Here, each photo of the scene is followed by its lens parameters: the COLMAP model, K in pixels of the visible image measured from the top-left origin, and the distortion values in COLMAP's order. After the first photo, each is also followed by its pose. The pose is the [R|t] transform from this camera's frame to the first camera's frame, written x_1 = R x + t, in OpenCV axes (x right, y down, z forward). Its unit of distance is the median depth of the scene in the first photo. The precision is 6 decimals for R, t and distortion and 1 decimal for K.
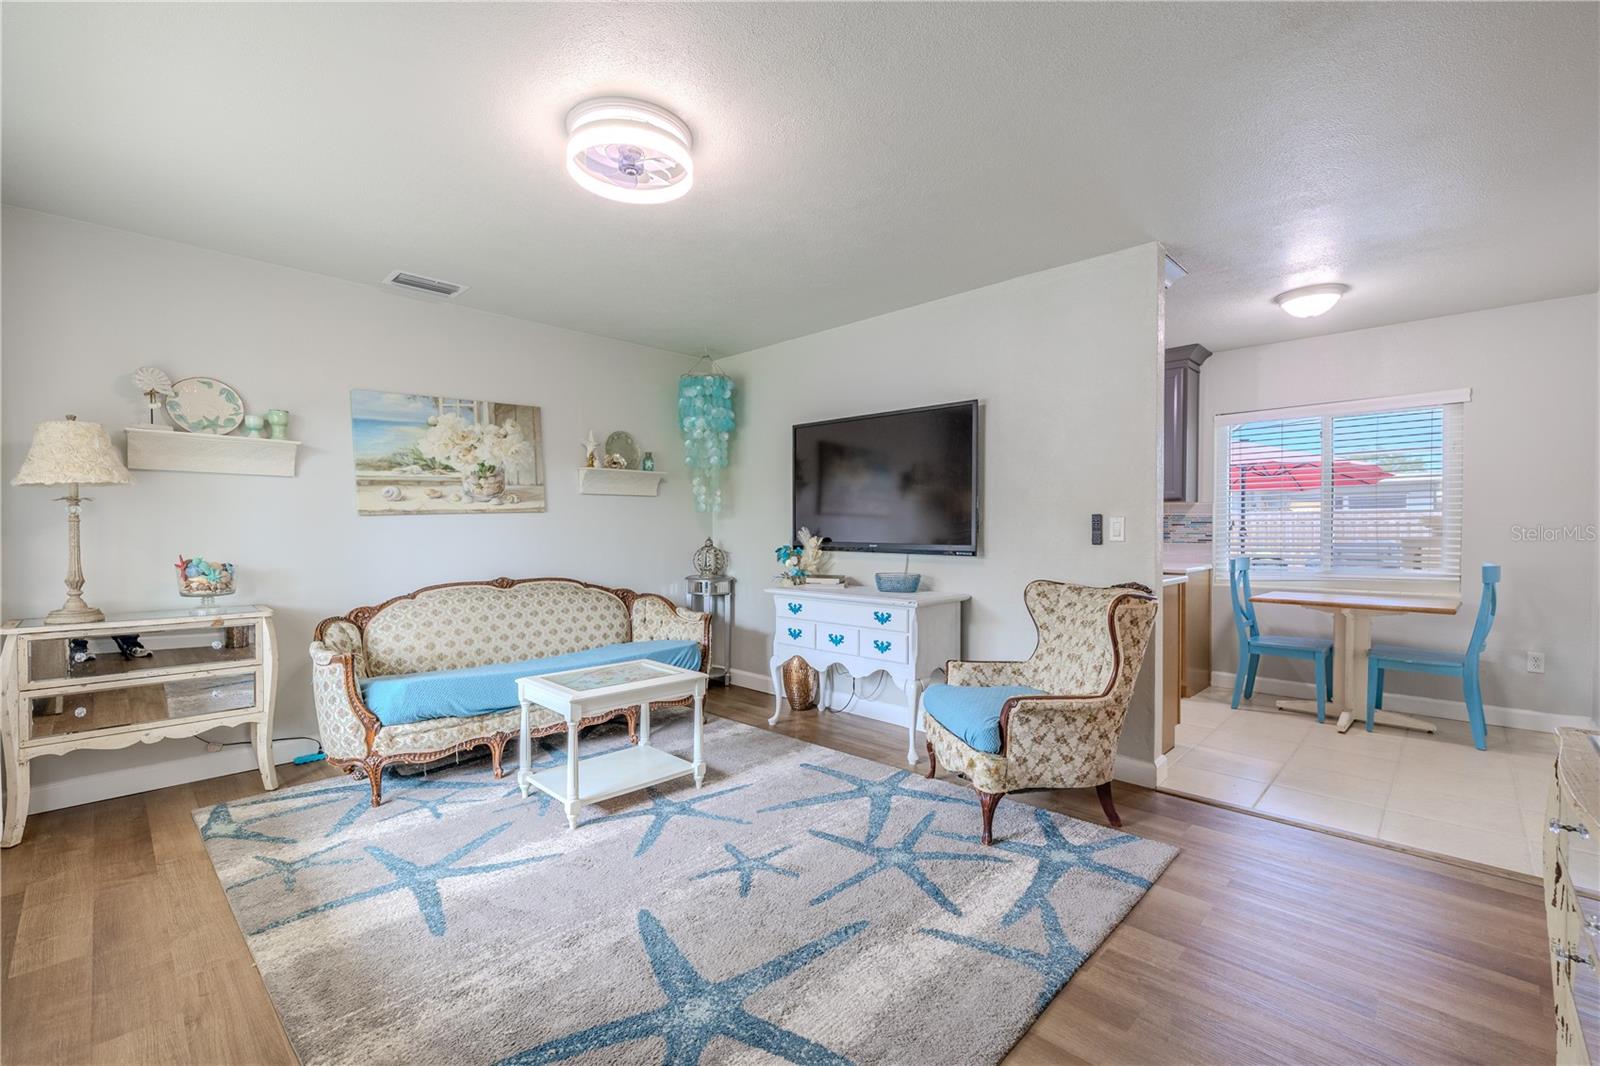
lens RADIAL K [[685.6, 0, 796.6], [0, 685.6, 539.8], [0, 0, 1]] dist [0.001090, -0.000354]
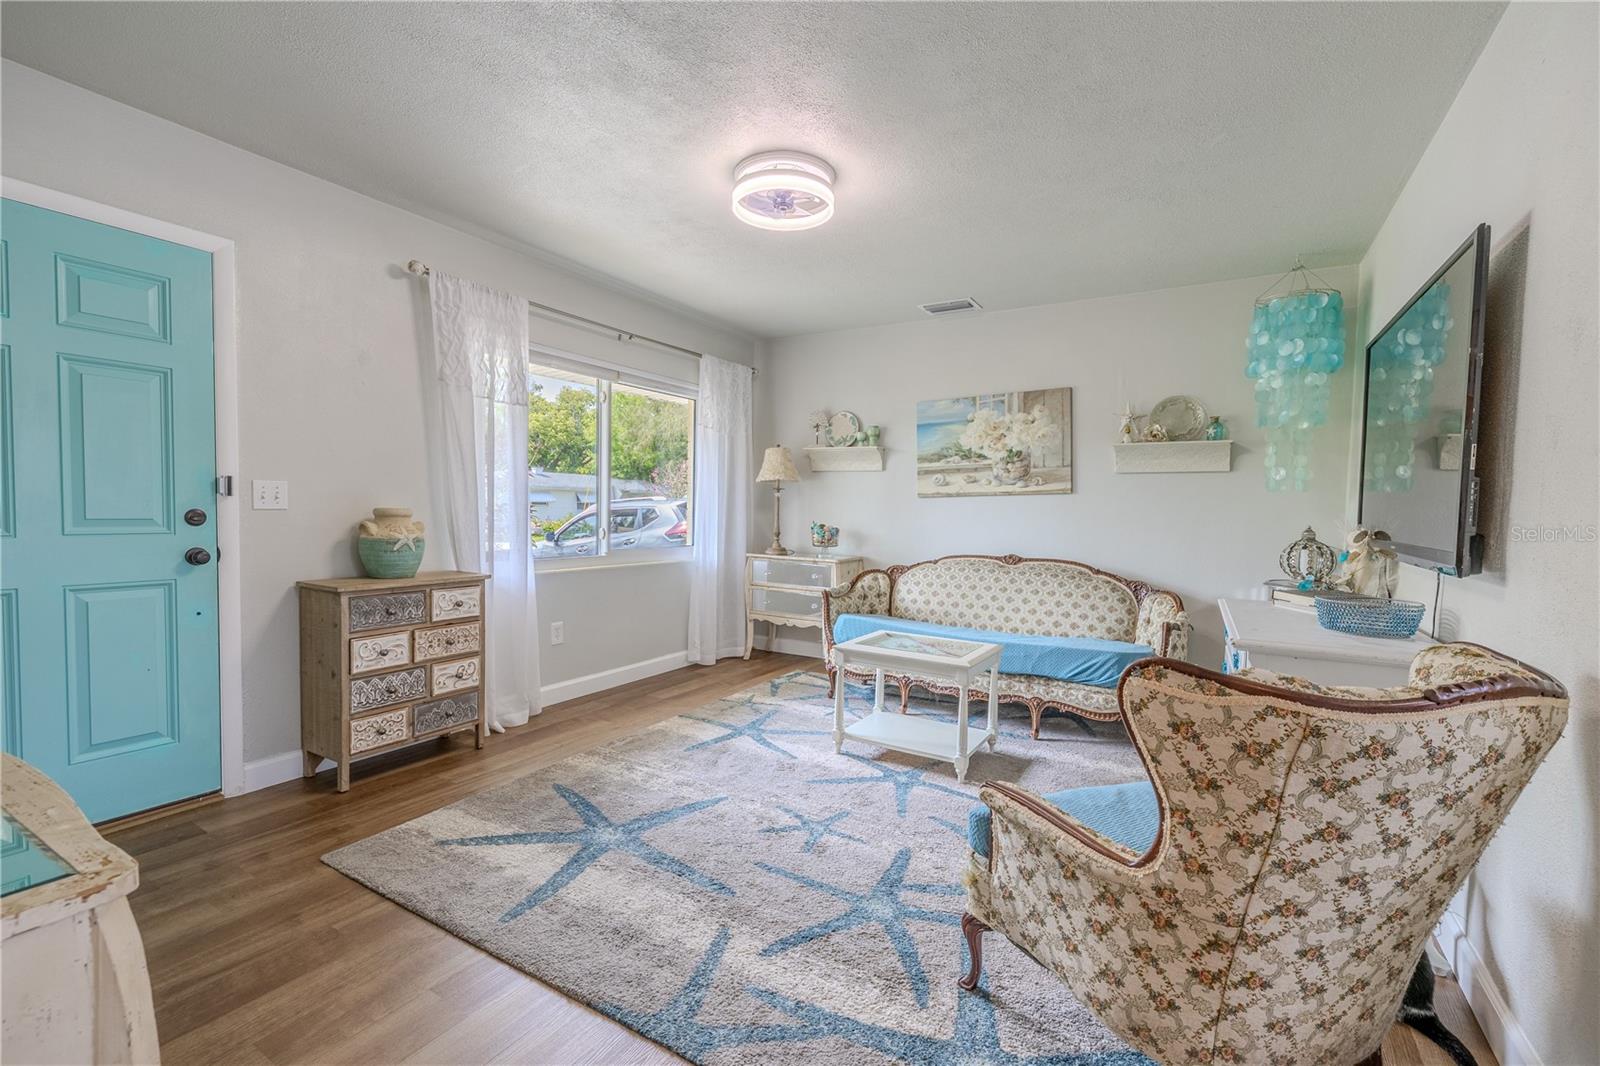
lens RADIAL K [[685.6, 0, 804.4], [0, 685.6, 538.0], [0, 0, 1]] dist [0.001090, -0.000354]
pose [[0.236564, 0.050354, -0.970310, 0.691759], [-0.037334, 0.998390, 0.042709, -0.006307], [0.970898, 0.026123, 0.238063, 0.547047]]
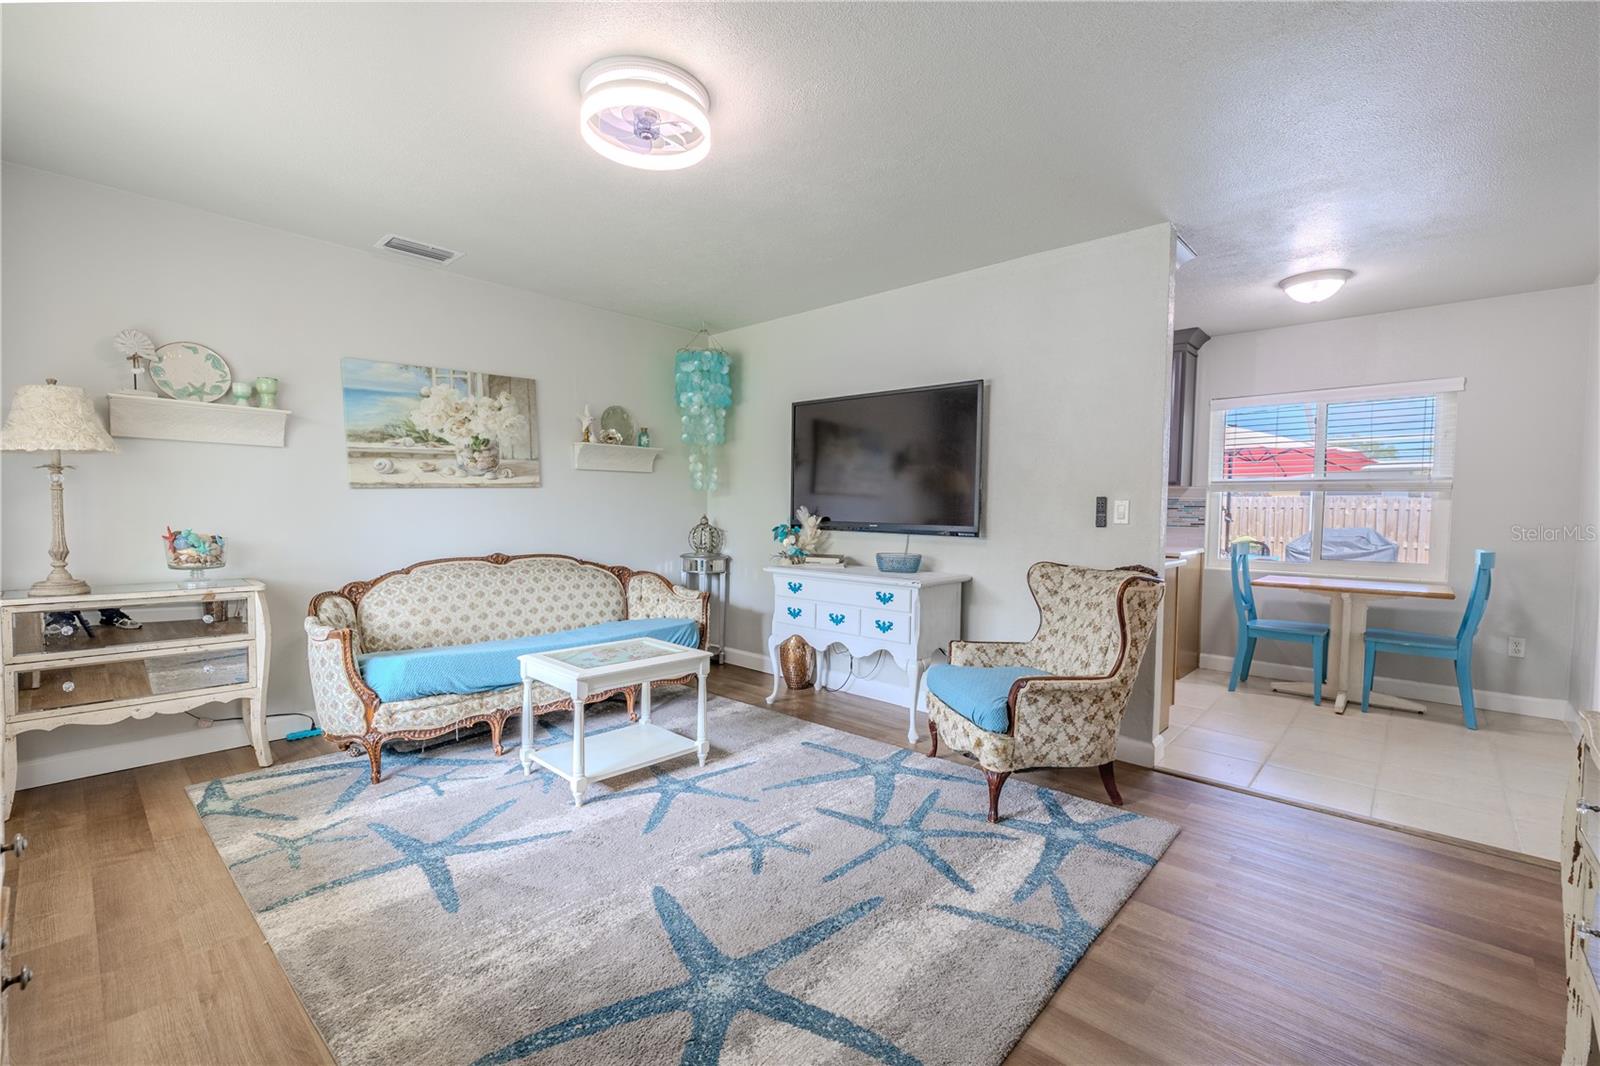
lens RADIAL K [[685.6, 0, 794.5], [0, 685.6, 541.5], [0, 0, 1]] dist [0.001090, -0.000354]
pose [[0.999598, 0.011581, 0.025890, -0.036861], [-0.012402, 0.999418, 0.031783, 0.001651], [-0.025506, -0.032092, 0.999159, 0.007888]]
